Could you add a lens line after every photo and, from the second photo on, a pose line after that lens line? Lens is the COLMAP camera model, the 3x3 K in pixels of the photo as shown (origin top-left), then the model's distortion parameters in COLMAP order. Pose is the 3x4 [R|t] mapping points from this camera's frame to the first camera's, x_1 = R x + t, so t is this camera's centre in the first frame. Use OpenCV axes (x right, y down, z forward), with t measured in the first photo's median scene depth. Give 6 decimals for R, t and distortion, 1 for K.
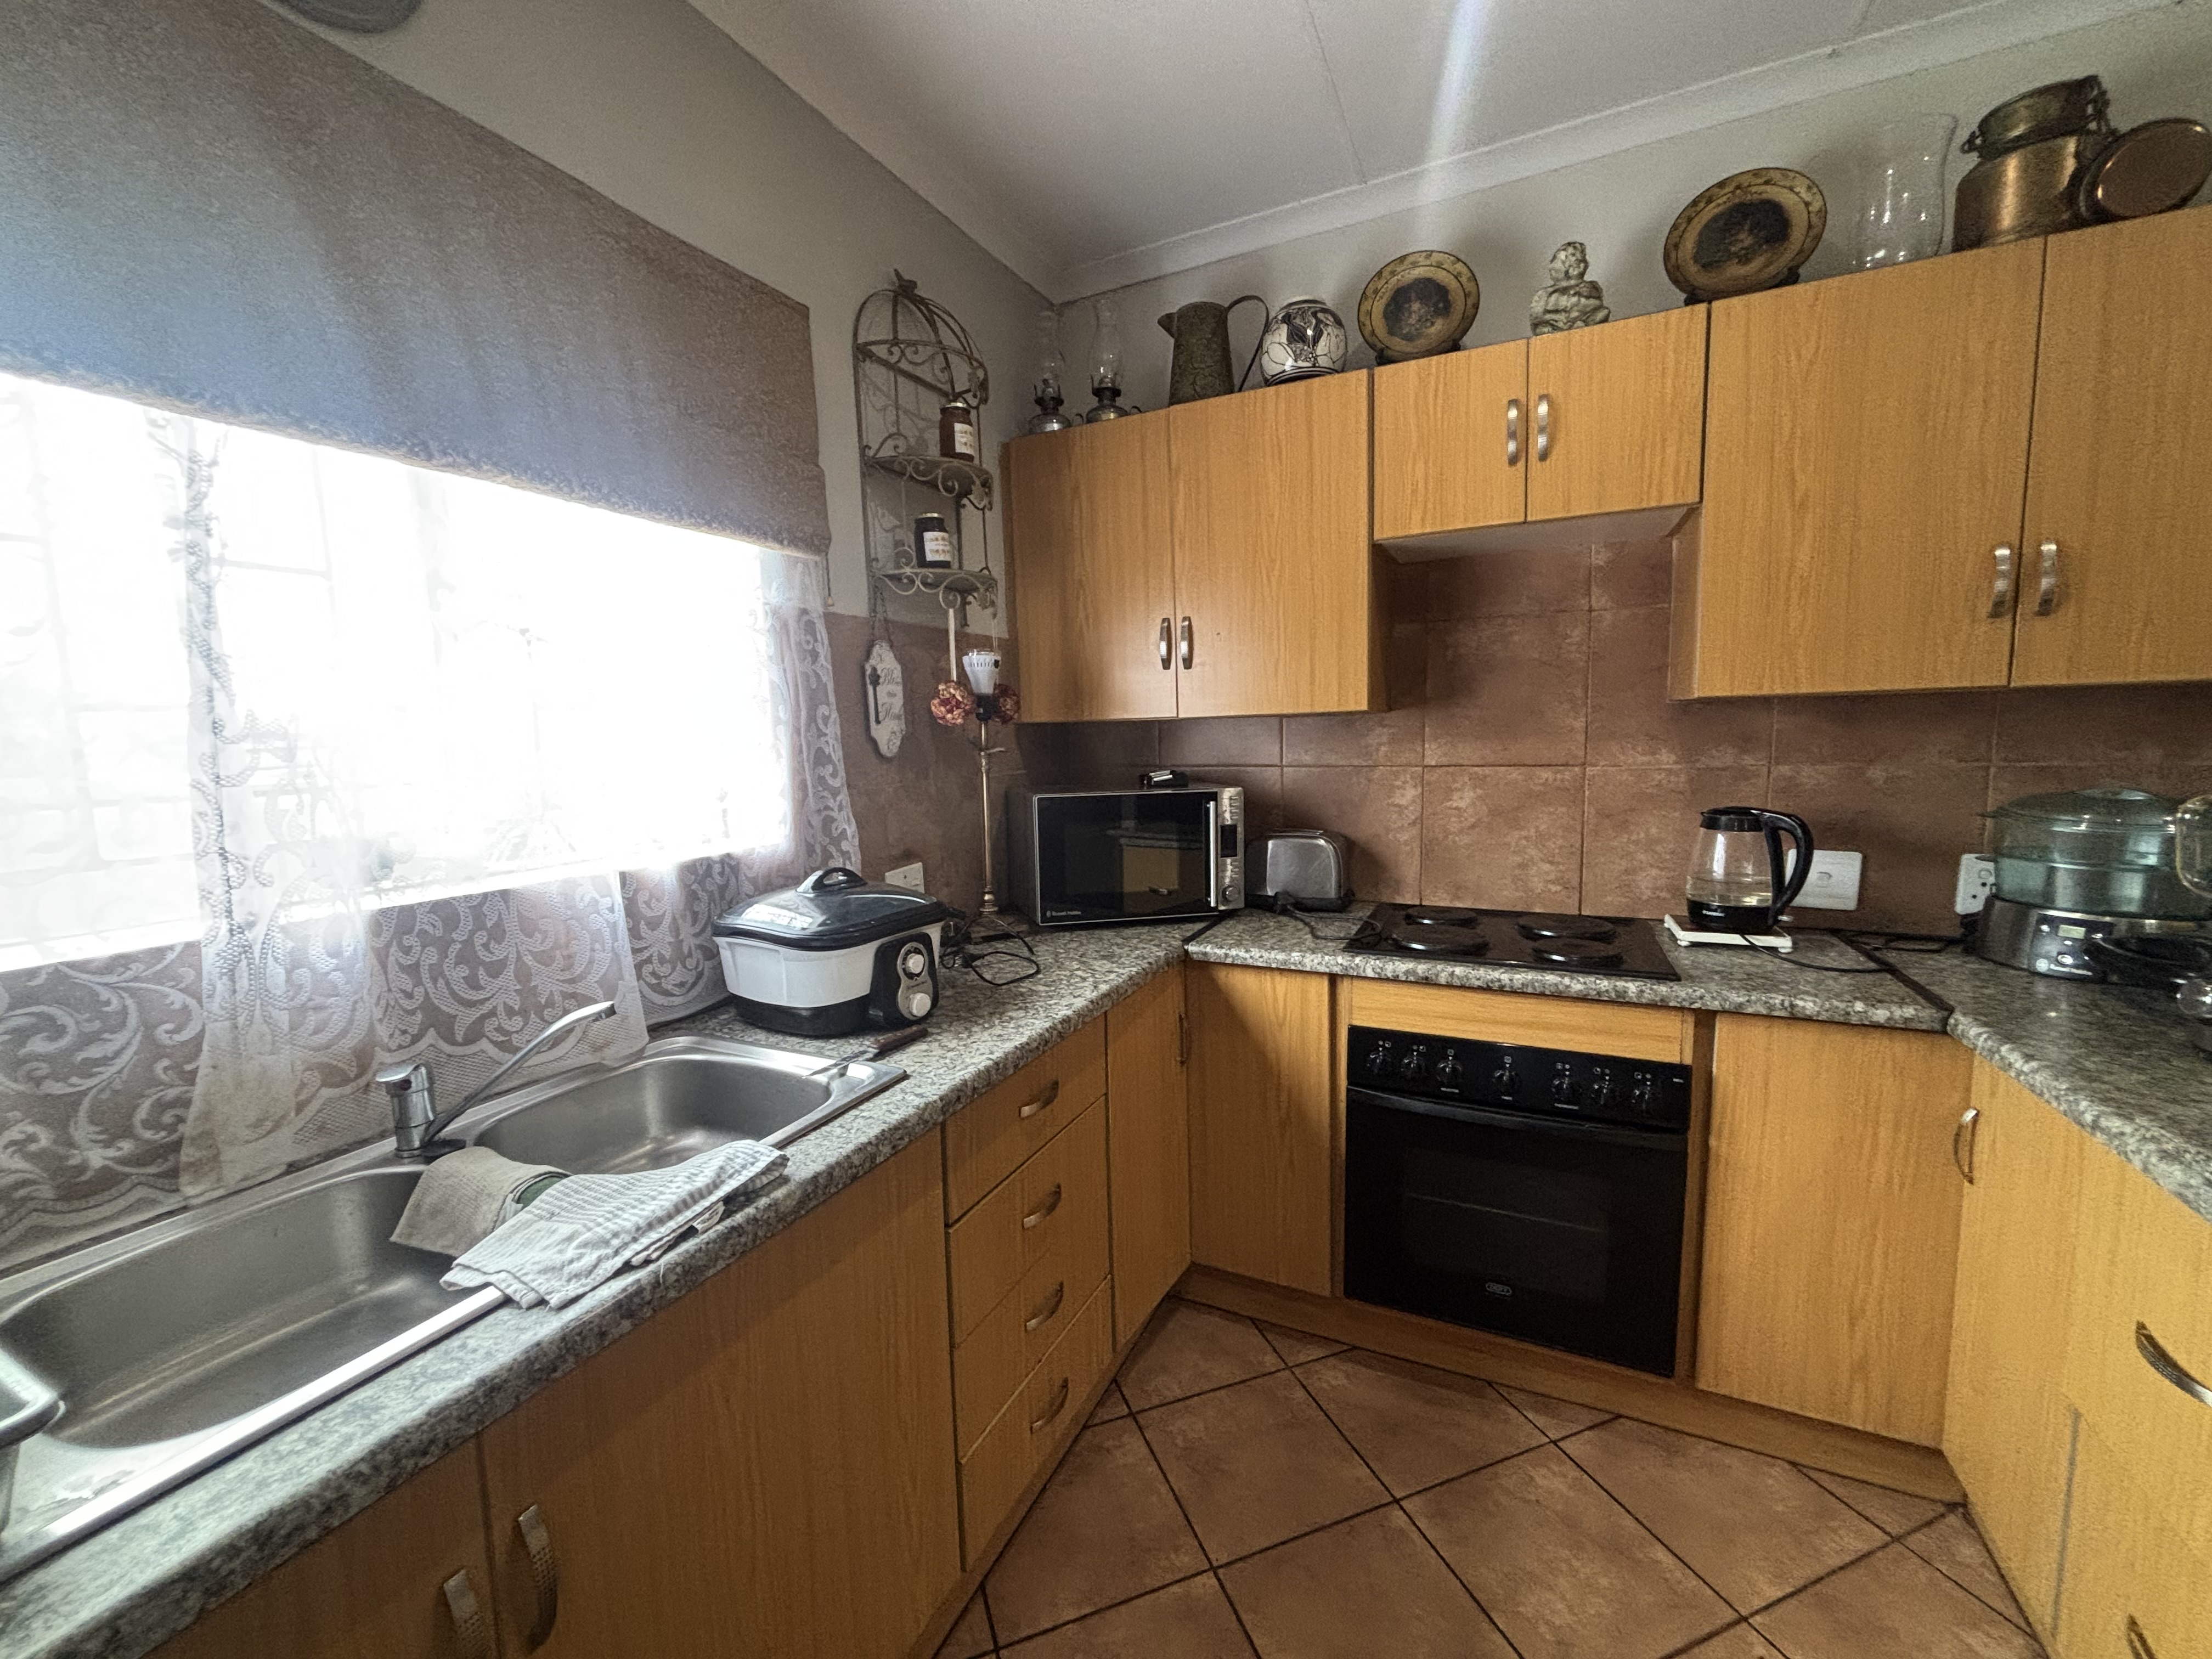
lens RADIAL K [[894.5, 0, 1106.0], [0, 894.5, 829.5], [0, 0, 1]] dist [0.001649, -0.000327]
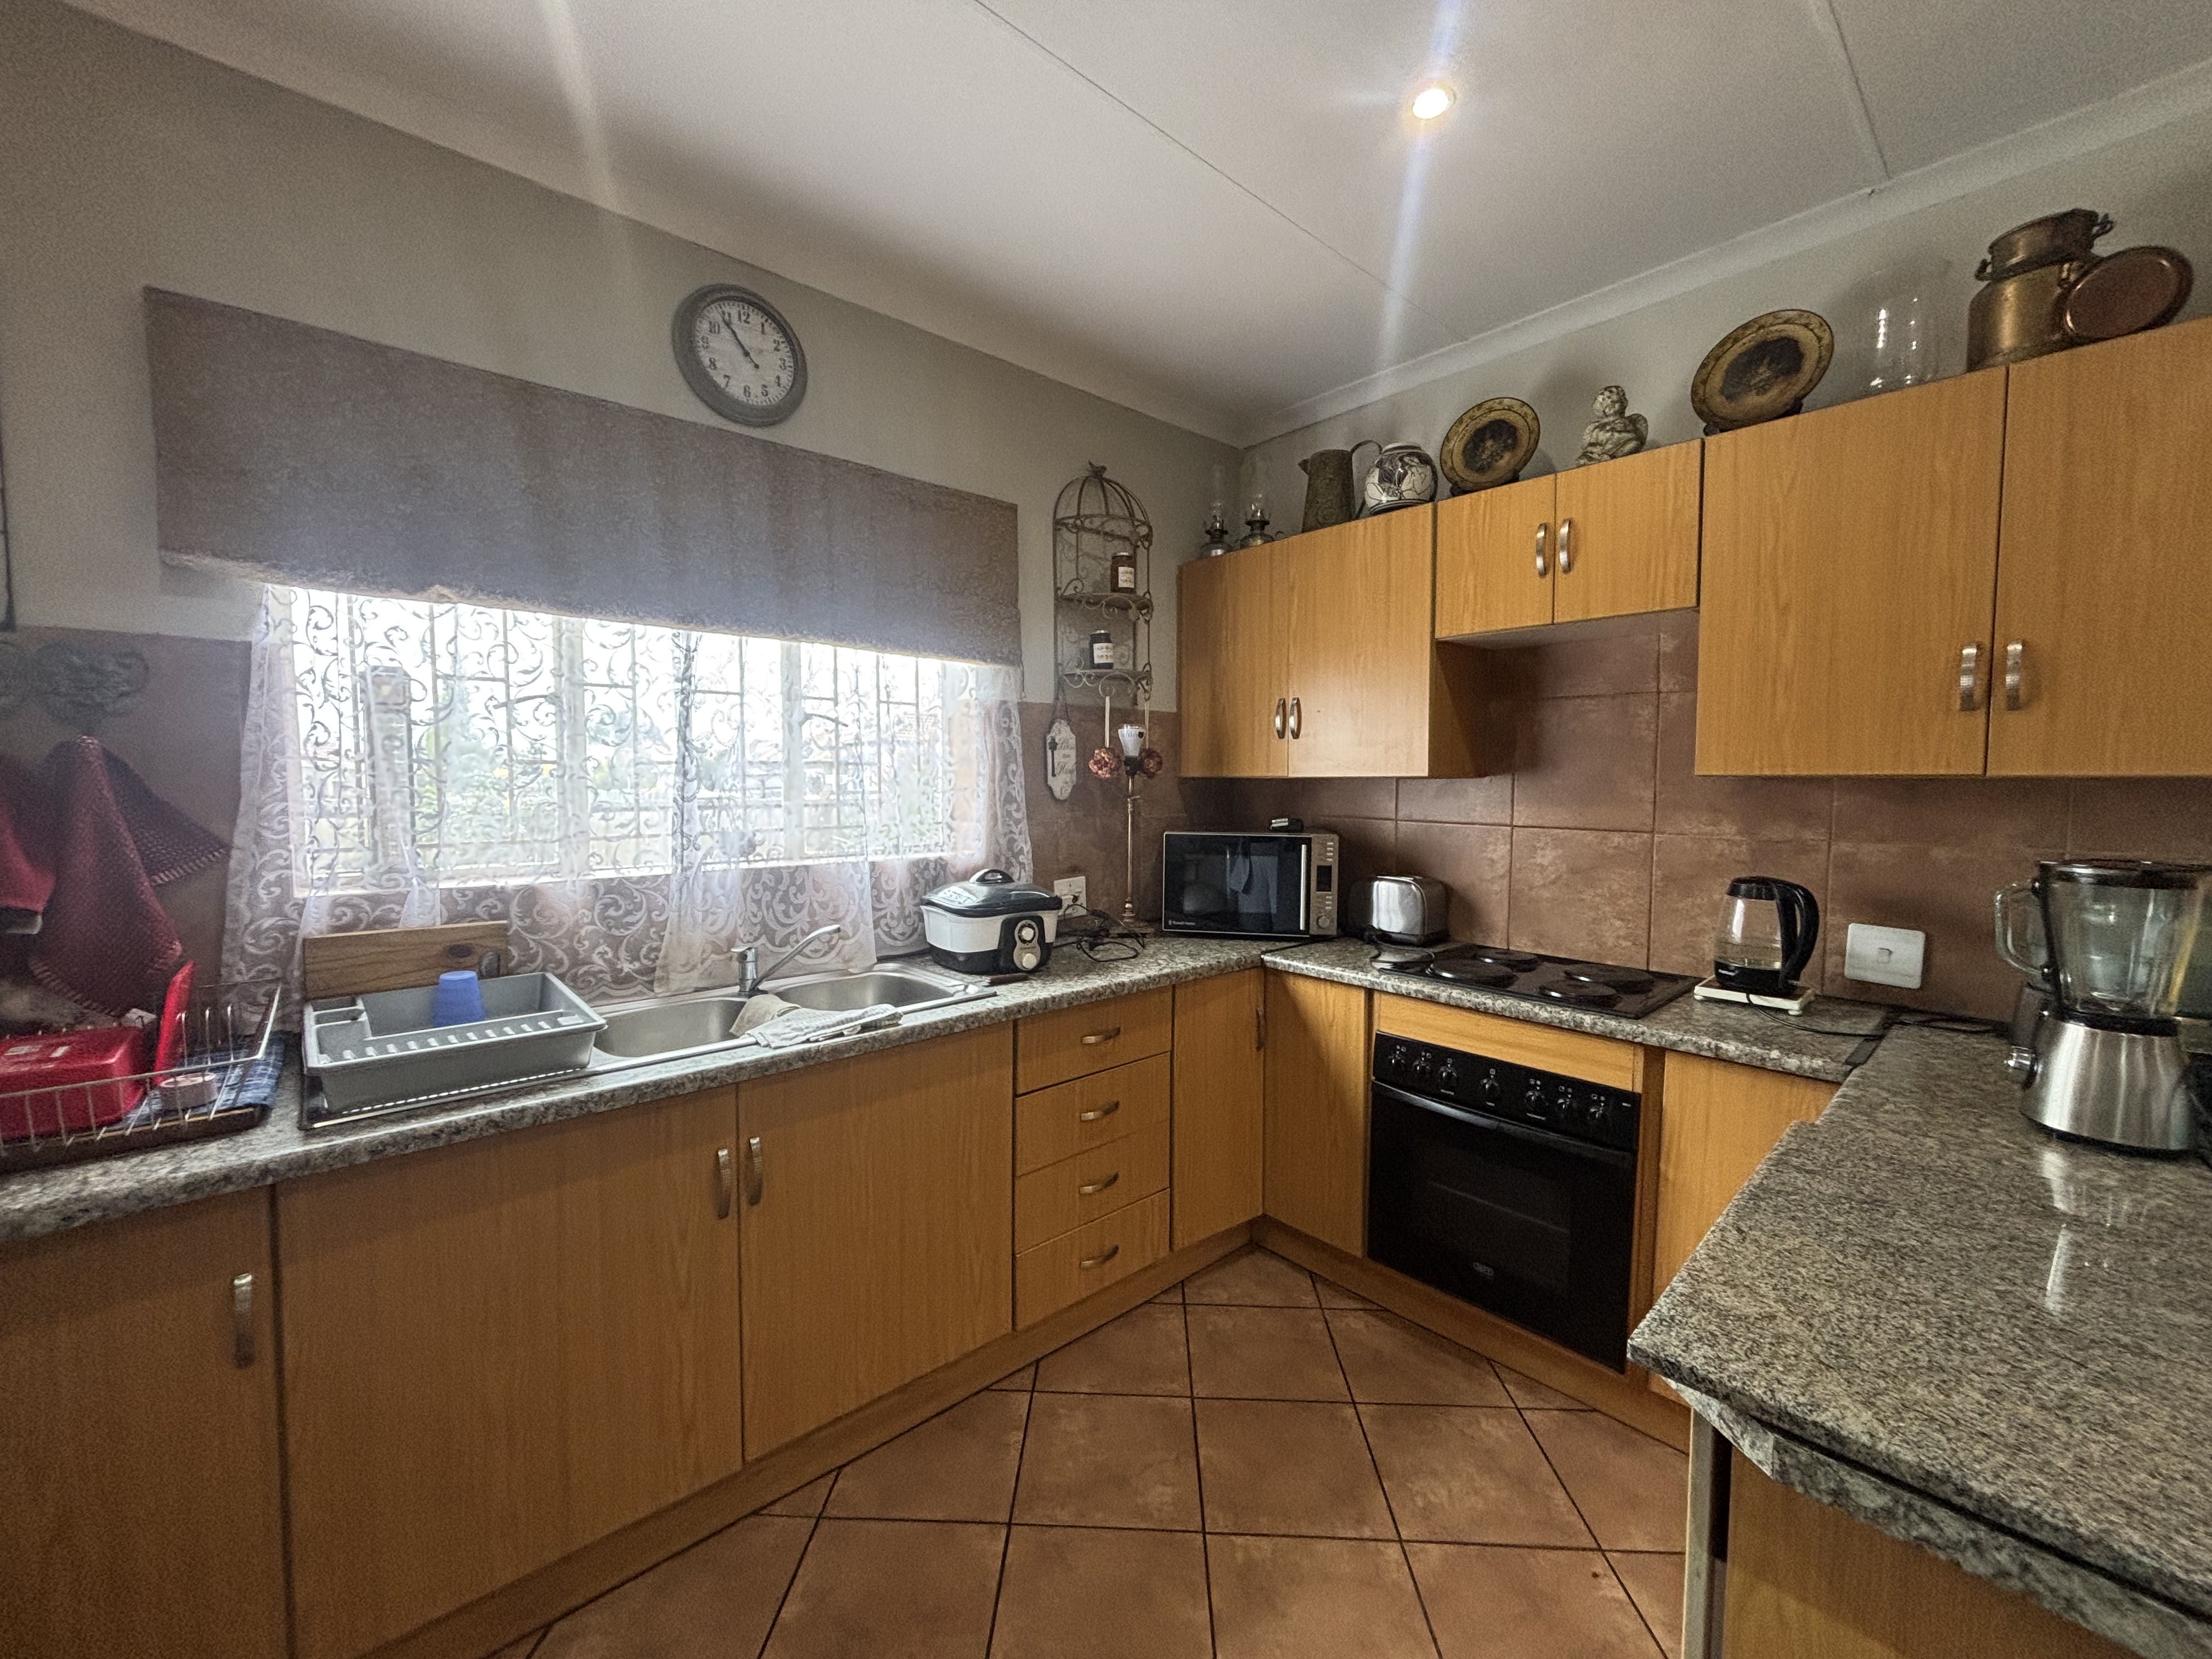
lens RADIAL K [[900.0, 0, 1106.0], [0, 900.0, 829.5], [0, 0, 1]] dist [0.021849, -0.017059]
pose [[0.925080, 0.052181, -0.376169, 0.390425], [-0.070180, 0.996945, -0.034295, 0.011114], [0.373230, 0.058126, 0.925916, -0.318237]]
